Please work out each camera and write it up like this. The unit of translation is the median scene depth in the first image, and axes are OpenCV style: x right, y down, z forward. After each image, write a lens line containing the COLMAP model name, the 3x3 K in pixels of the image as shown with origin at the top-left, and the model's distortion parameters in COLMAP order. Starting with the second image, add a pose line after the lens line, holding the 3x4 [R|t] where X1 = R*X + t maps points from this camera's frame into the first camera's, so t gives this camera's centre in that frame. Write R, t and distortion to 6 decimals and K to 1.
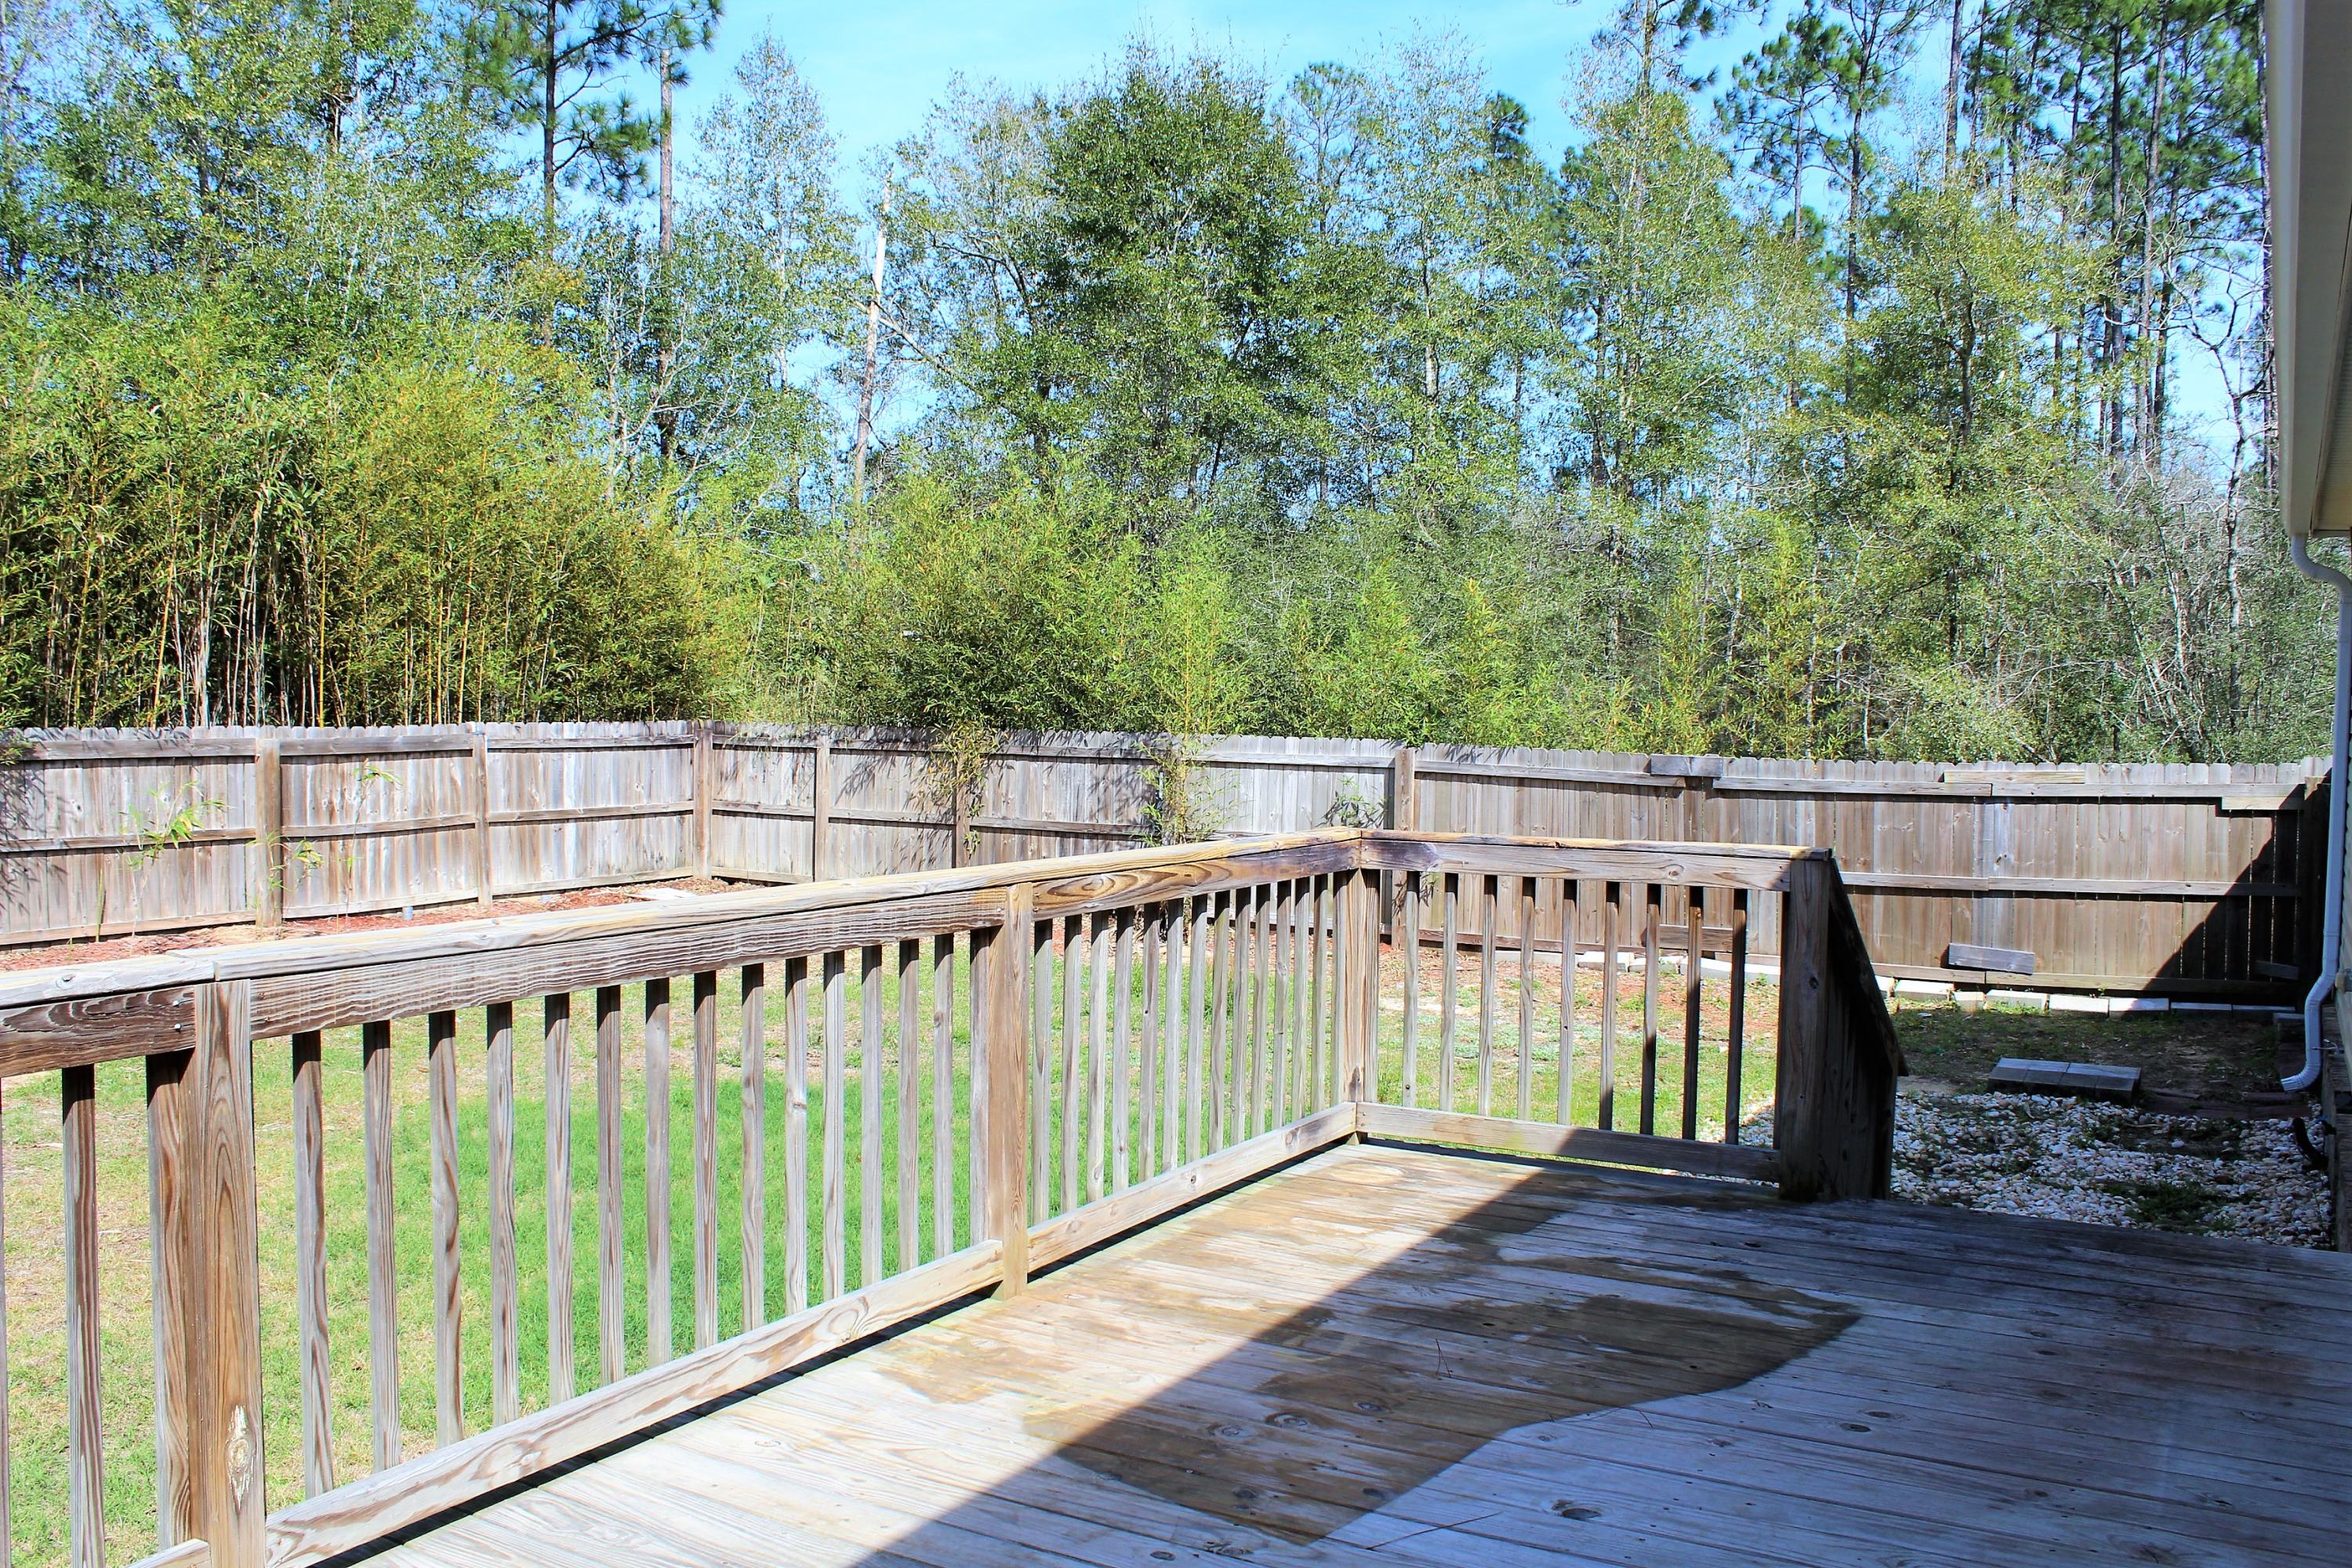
lens RADIAL K [[1947.6, 0, 1176.0], [0, 1947.6, 784.0], [0, 0, 1]] dist [-0.169073, 0.129027]
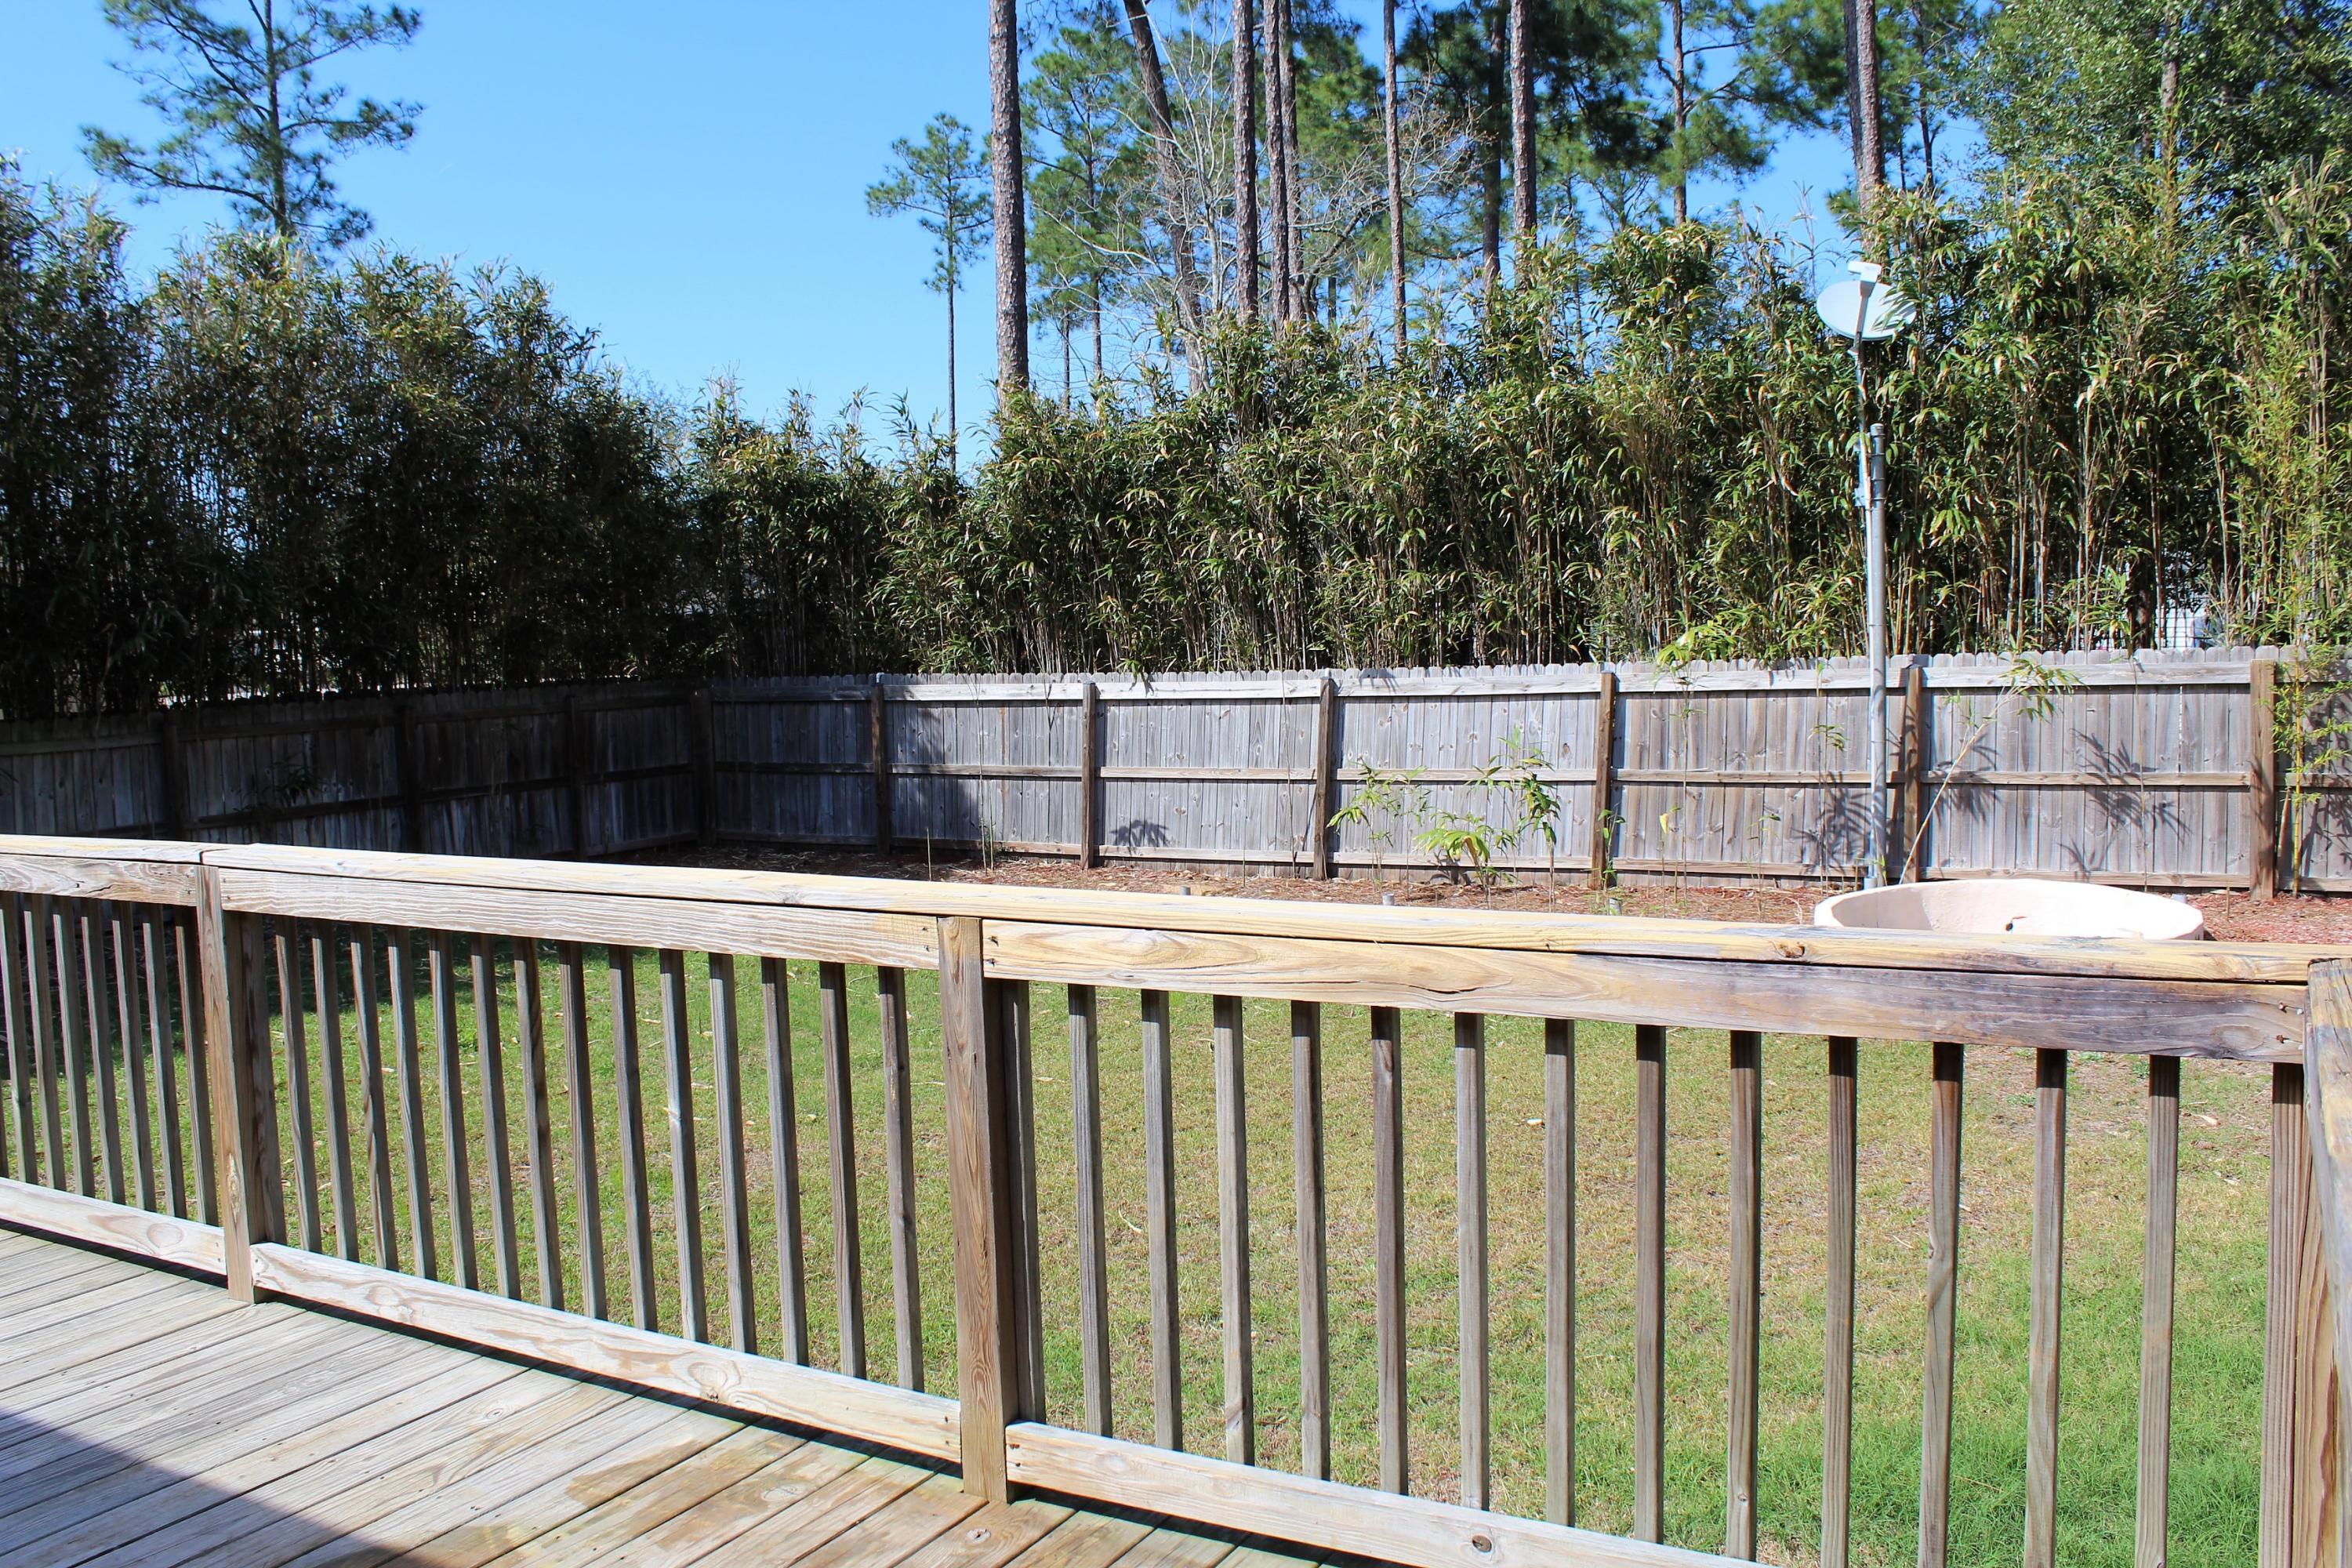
lens RADIAL K [[1947.6, 0, 1176.0], [0, 1947.6, 784.0], [0, 0, 1]] dist [-0.169073, 0.129027]
pose [[0.021793, 0.050074, -0.998508, 0.286626], [-0.026327, 0.998427, 0.049495, -0.010974], [0.999416, 0.025209, 0.023077, 0.516453]]
